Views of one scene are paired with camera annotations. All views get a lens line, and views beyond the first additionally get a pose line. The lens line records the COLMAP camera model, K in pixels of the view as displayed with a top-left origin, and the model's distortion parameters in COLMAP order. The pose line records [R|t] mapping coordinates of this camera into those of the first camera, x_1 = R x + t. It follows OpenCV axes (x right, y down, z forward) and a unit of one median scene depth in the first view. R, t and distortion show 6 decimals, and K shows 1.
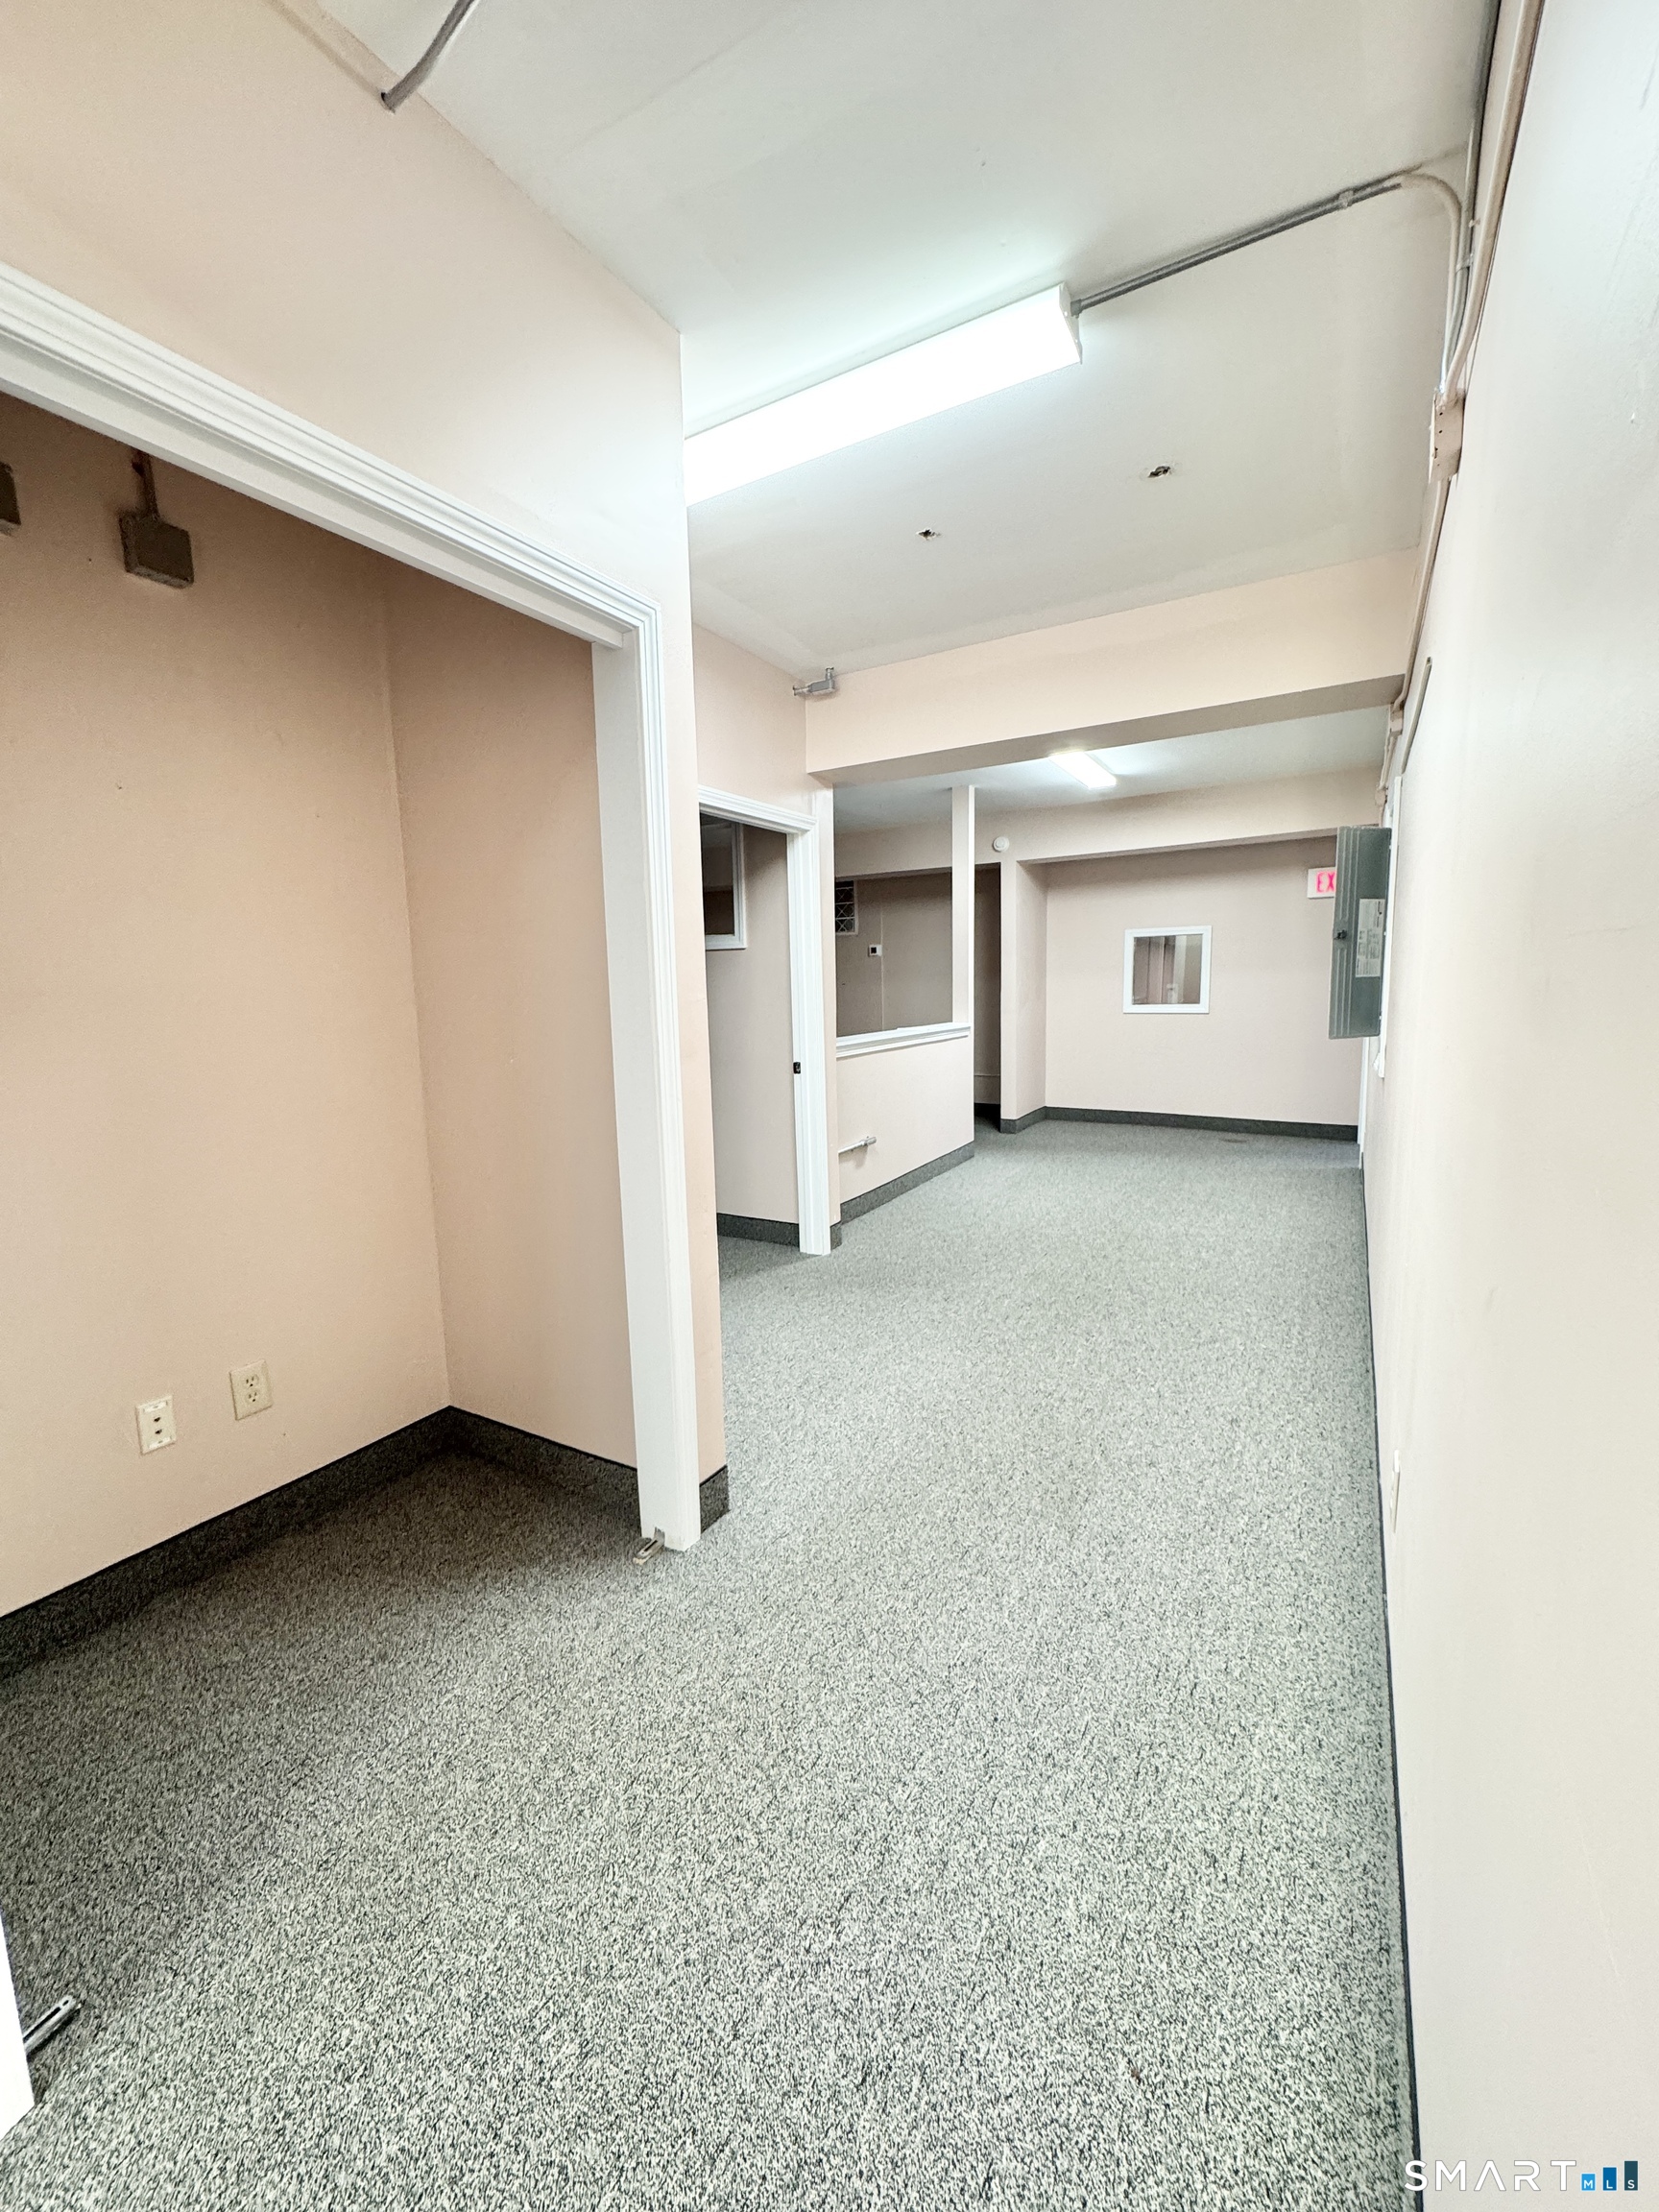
lens RADIAL K [[876.1, 0, 827.5], [0, 876.1, 1098.0], [0, 0, 1]] dist [-0.000550, 0.000124]
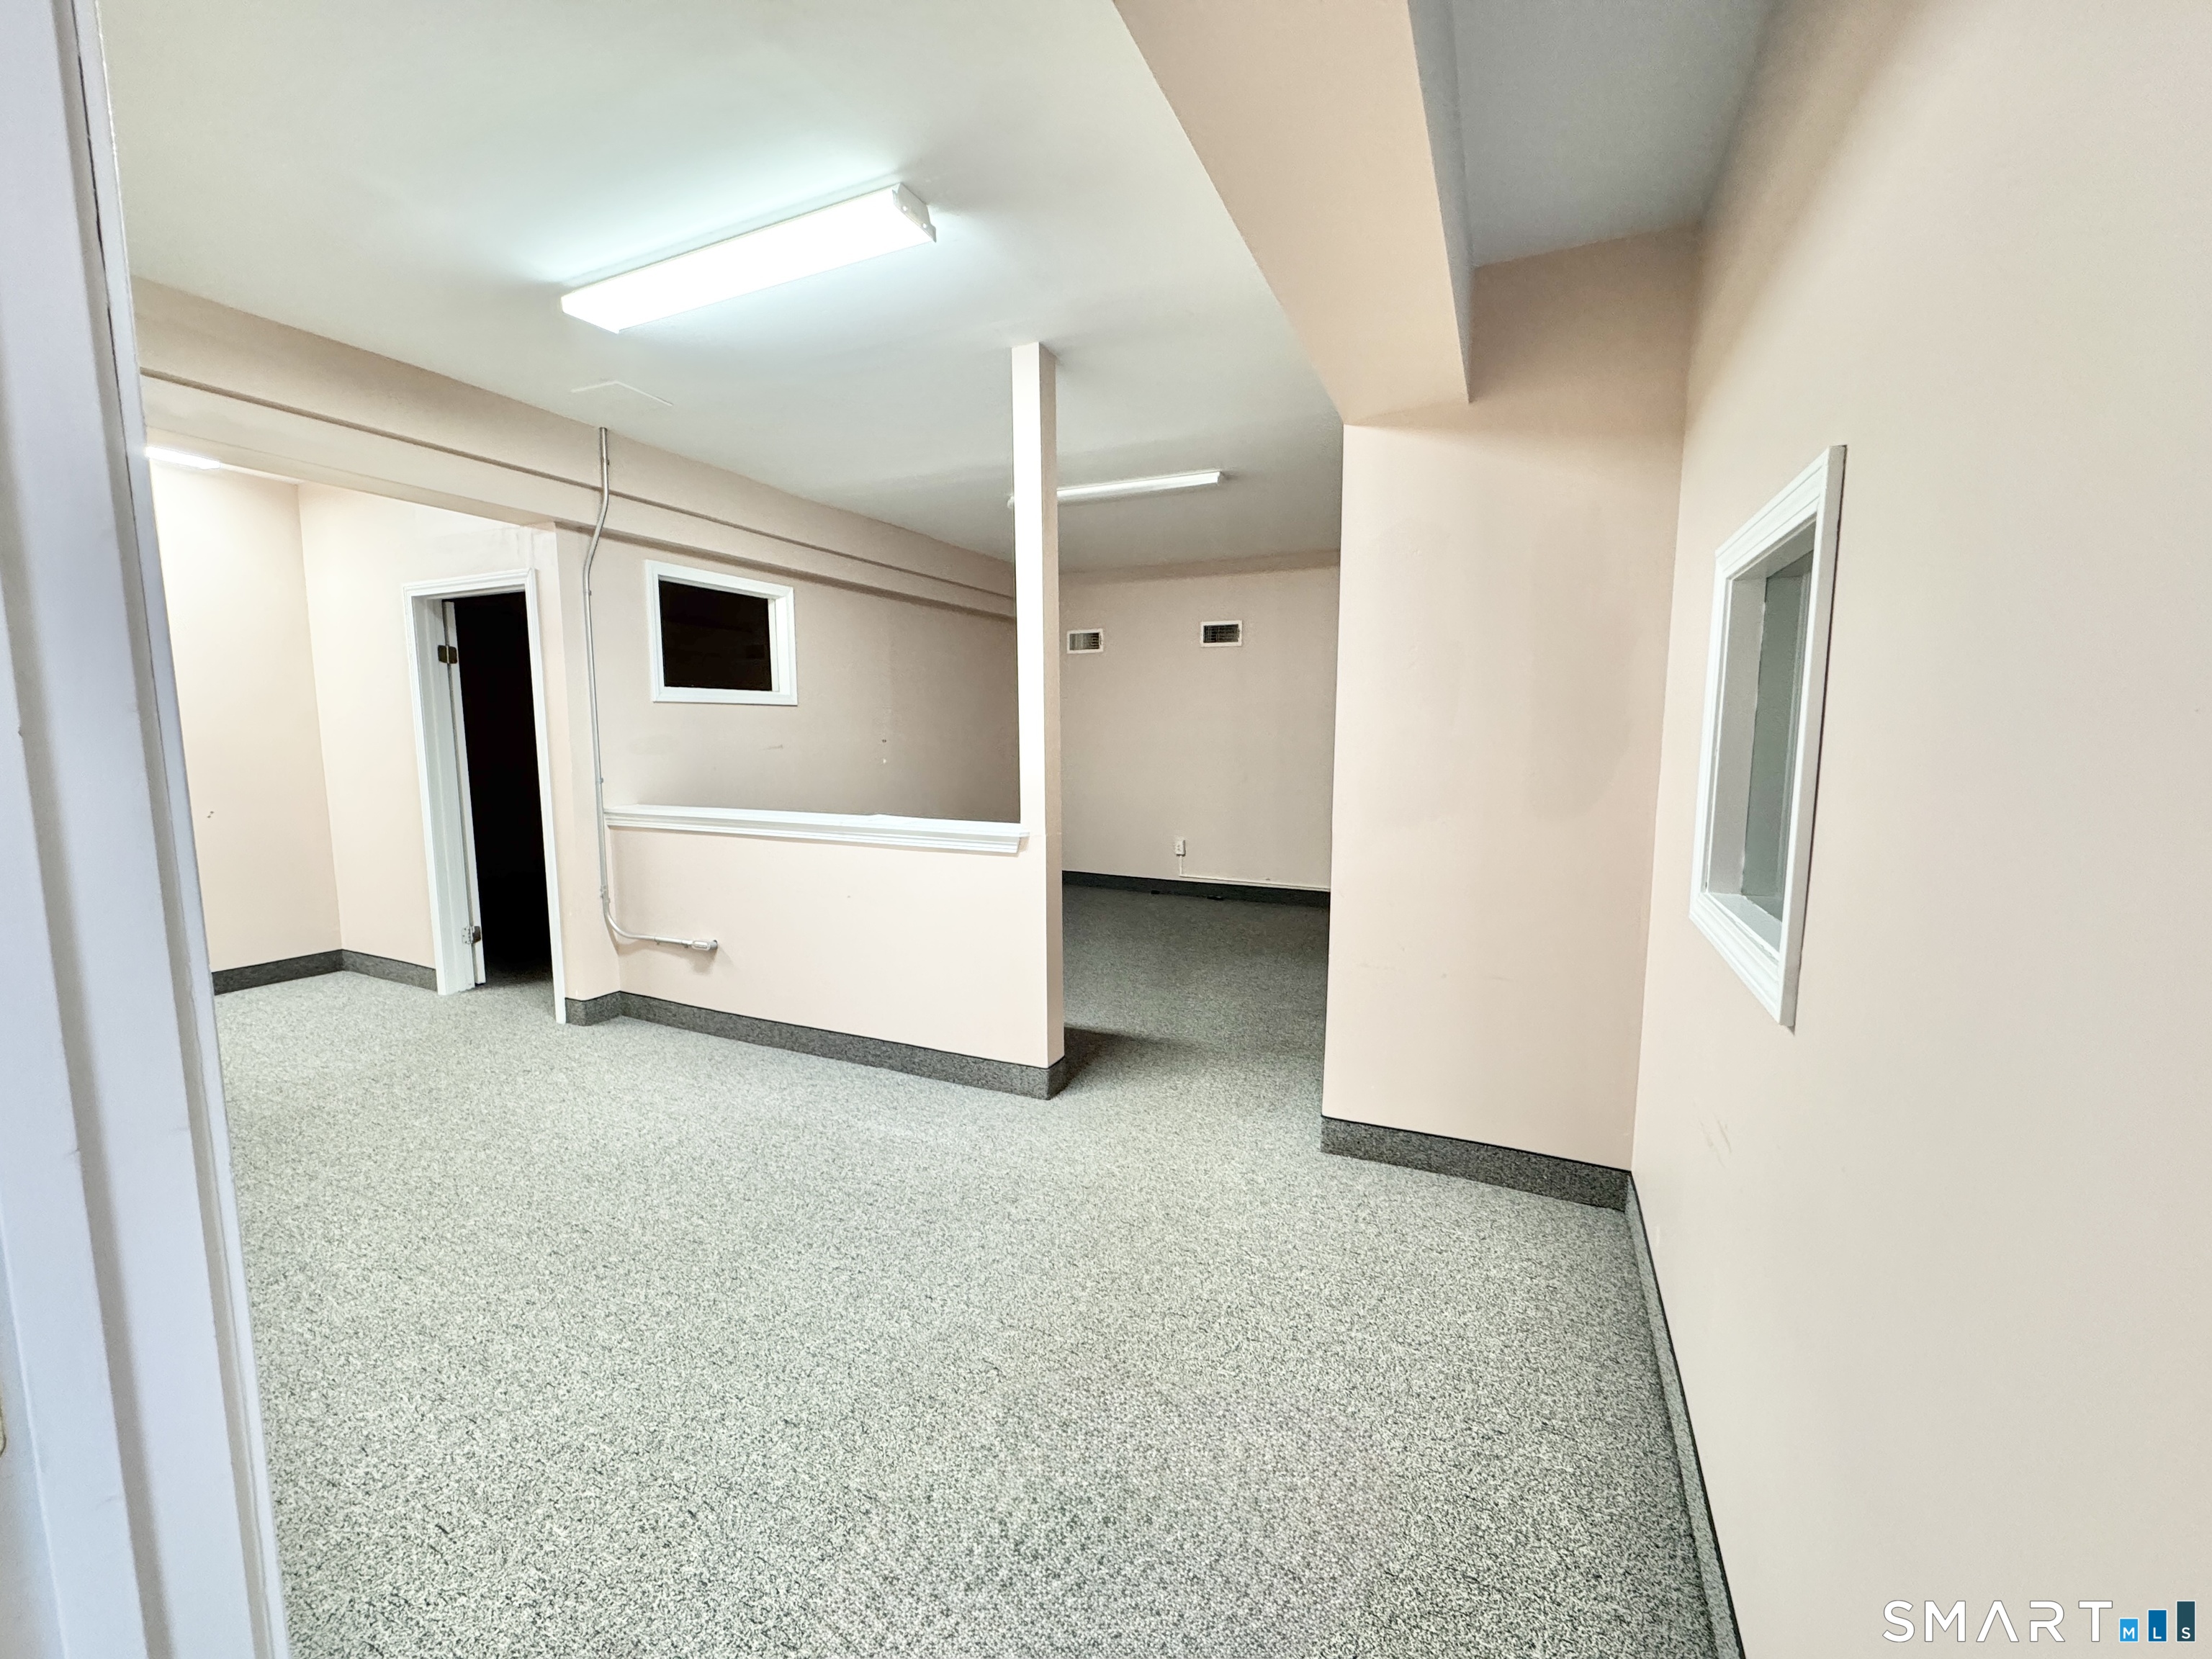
lens RADIAL K [[876.1, 0, 1104.6], [0, 876.1, 828.7], [0, 0, 1]] dist [-0.000550, 0.000124]
pose [[0.095469, 0.131656, -0.986688, 0.949587], [-0.139336, 0.983224, 0.117712, -0.219634], [0.985632, 0.126244, 0.112212, 1.425305]]
